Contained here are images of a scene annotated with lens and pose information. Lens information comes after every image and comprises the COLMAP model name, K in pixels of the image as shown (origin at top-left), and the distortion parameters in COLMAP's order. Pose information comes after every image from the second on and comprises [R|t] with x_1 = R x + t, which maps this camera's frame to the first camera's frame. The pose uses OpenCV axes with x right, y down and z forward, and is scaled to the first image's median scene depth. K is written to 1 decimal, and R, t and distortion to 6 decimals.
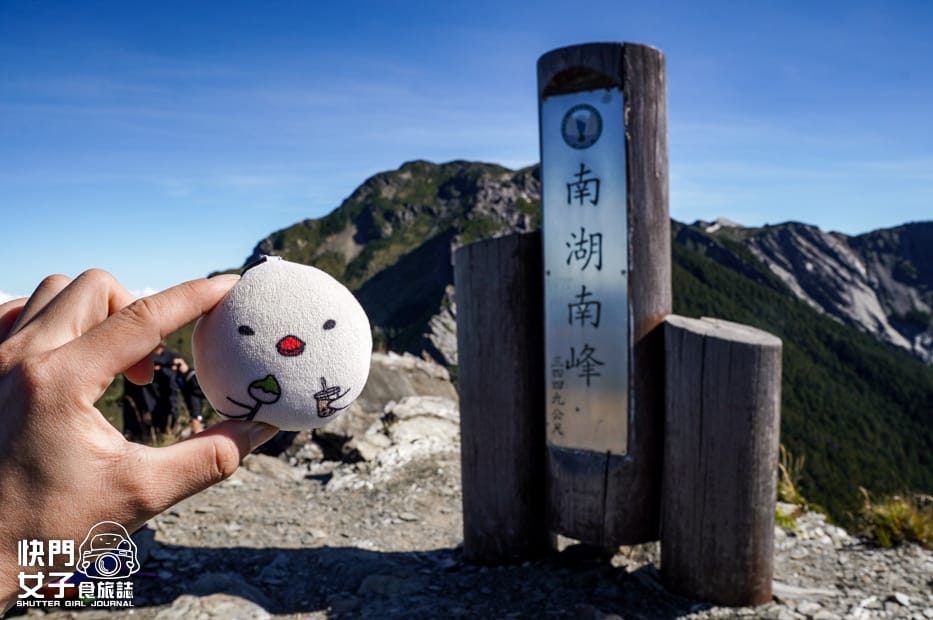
lens RADIAL K [[759.0, 0, 466.5], [0, 759.0, 310.0], [0, 0, 1]] dist [-0.193662, 0.124247]
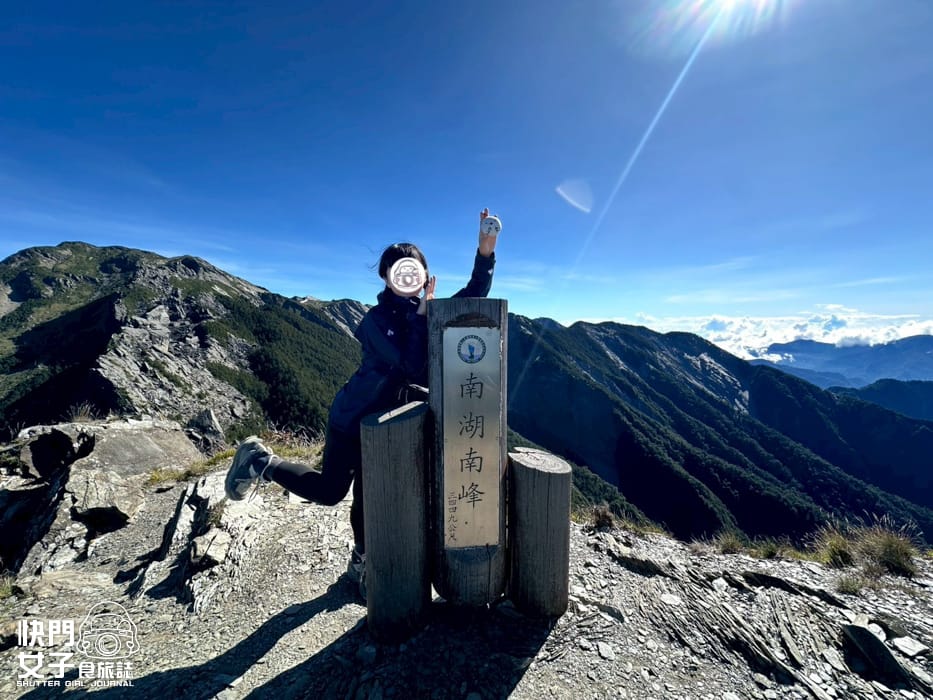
lens RADIAL K [[379.5, 0, 477.4], [0, 379.5, 353.3], [0, 0, 1]] dist [-0.002882, -0.000689]
pose [[0.736500, -0.039482, 0.675284, -0.372165], [0.024321, 0.999195, 0.031894, -0.257676], [-0.676000, -0.007066, 0.736868, 0.395193]]
